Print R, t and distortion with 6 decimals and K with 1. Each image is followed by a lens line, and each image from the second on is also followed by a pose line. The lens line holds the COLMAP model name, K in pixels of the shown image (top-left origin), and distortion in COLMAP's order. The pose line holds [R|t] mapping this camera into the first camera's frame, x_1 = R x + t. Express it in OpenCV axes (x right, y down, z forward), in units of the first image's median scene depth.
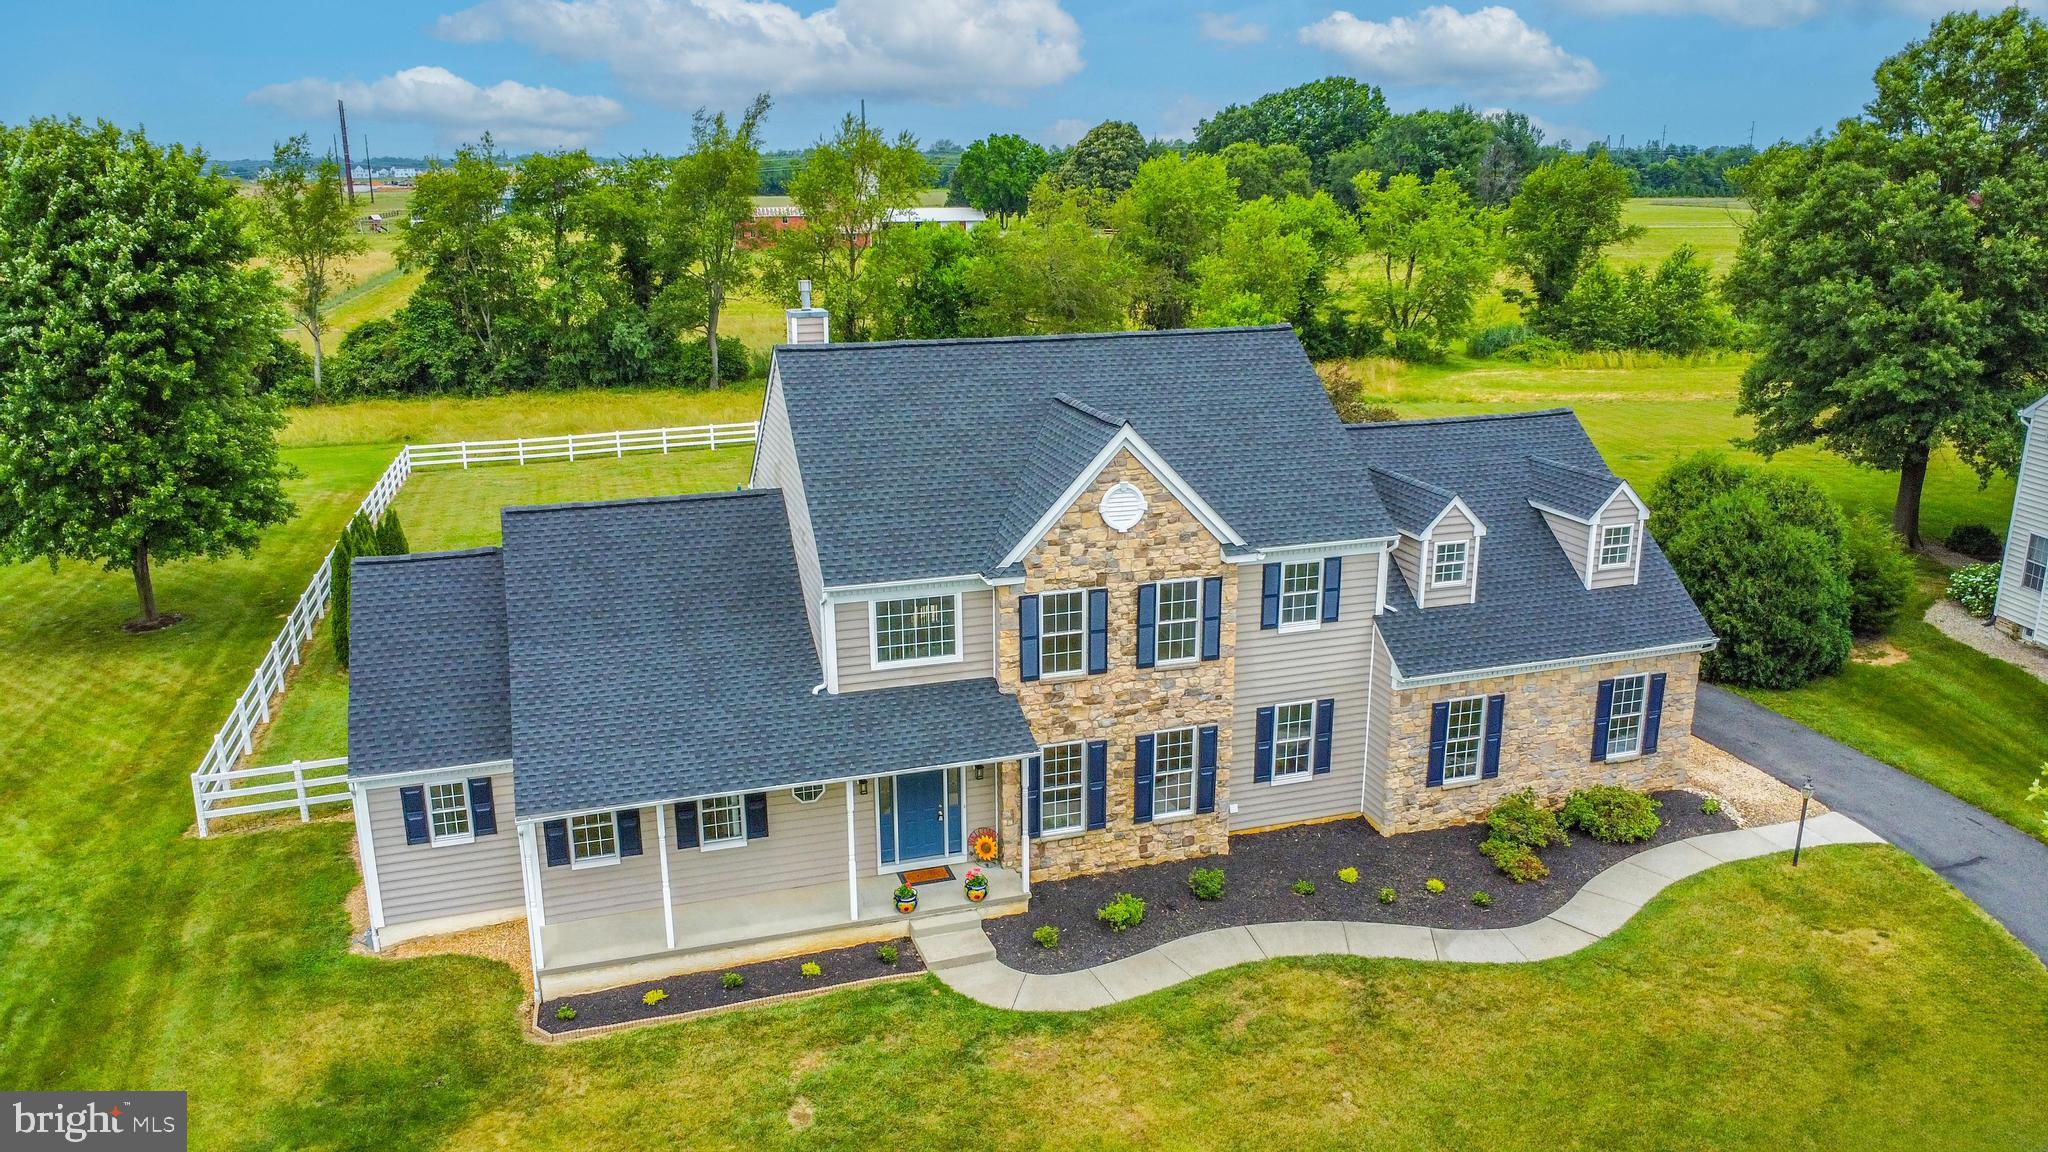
lens RADIAL K [[1485.6, 0, 1024.0], [0, 1485.6, 576.0], [0, 0, 1]] dist [-0.031905, -0.006960]
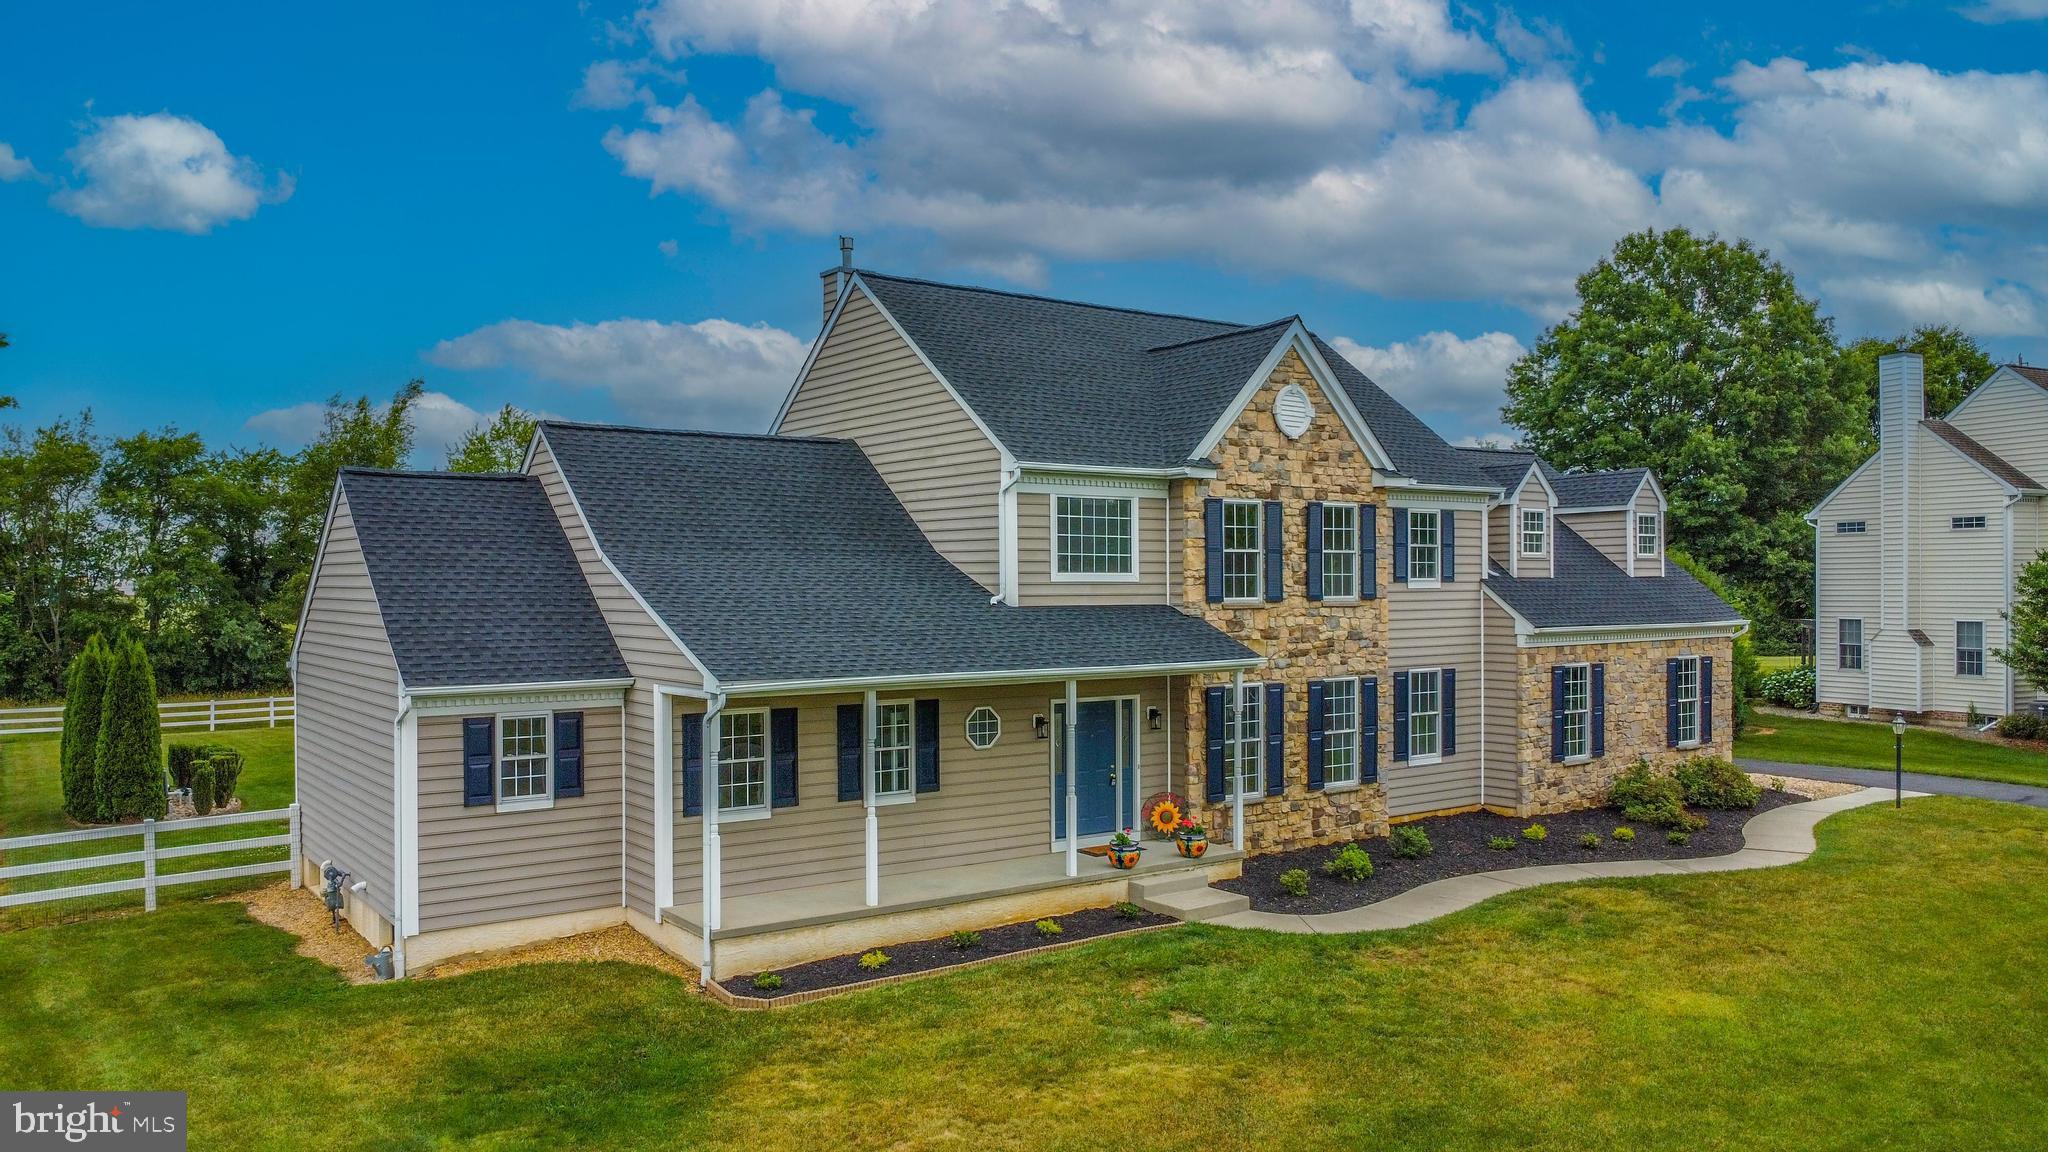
lens RADIAL K [[1485.6, 0, 1024.0], [0, 1485.6, 576.0], [0, 0, 1]] dist [-0.031905, -0.006960]
pose [[0.950823, 0.002039, 0.309729, -0.356090], [0.083798, 0.960993, -0.263573, 0.264709], [-0.298185, 0.276566, 0.913563, 0.231761]]
